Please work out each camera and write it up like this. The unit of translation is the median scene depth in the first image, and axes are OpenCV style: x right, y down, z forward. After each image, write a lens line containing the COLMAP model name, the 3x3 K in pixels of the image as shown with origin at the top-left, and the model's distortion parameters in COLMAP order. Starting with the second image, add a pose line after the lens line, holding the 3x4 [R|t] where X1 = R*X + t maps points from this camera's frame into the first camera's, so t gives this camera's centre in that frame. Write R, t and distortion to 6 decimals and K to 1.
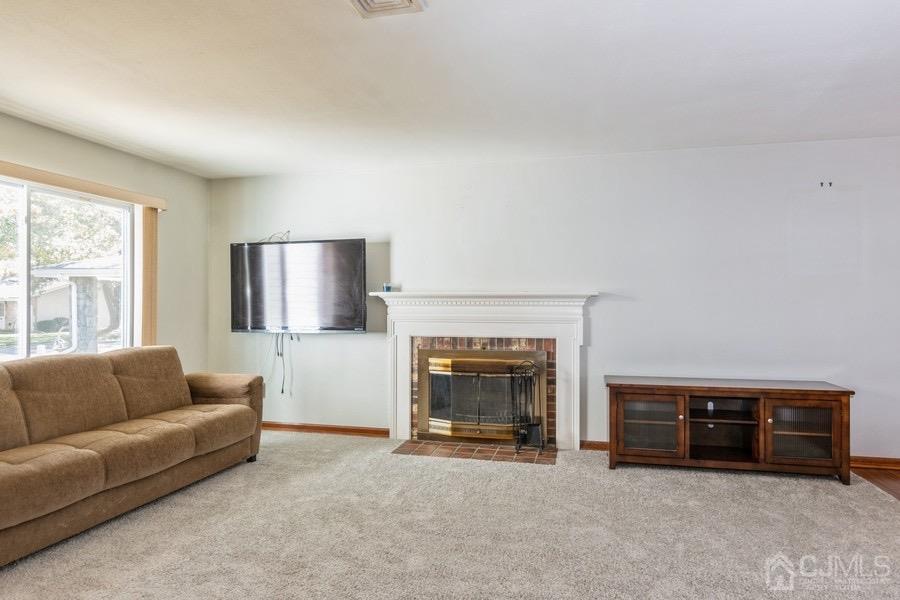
lens RADIAL K [[550.9, 0, 450.0], [0, 550.9, 301.5], [0, 0, 1]] dist [-0.023032, 0.000878]
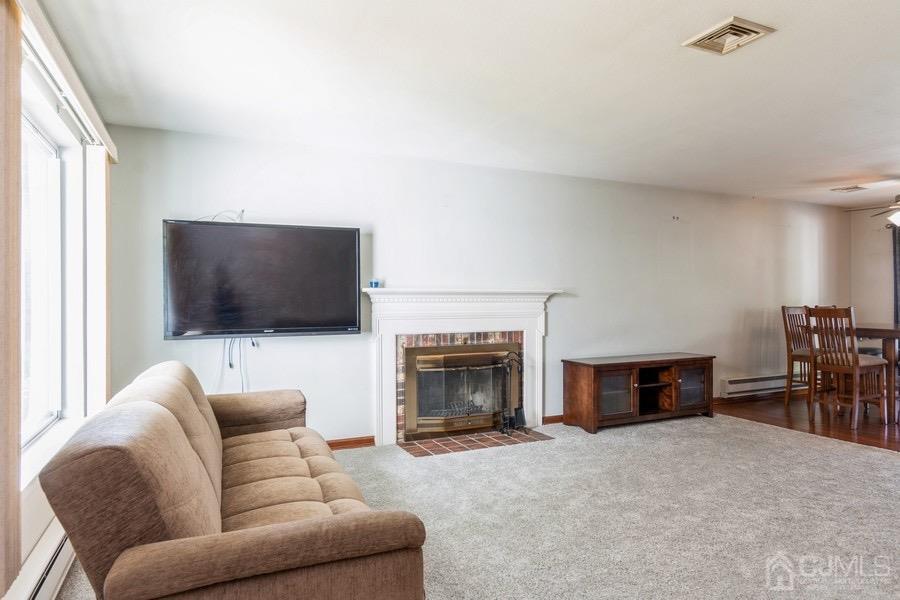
lens RADIAL K [[550.9, 0, 477.2], [0, 550.9, 296.1], [0, 0, 1]] dist [-0.023032, 0.000878]
pose [[0.761914, 0.002226, 0.647674, -0.600172], [0.000855, 0.999990, -0.004442, 0.000766], [-0.647678, 0.003938, 0.761904, 0.189964]]
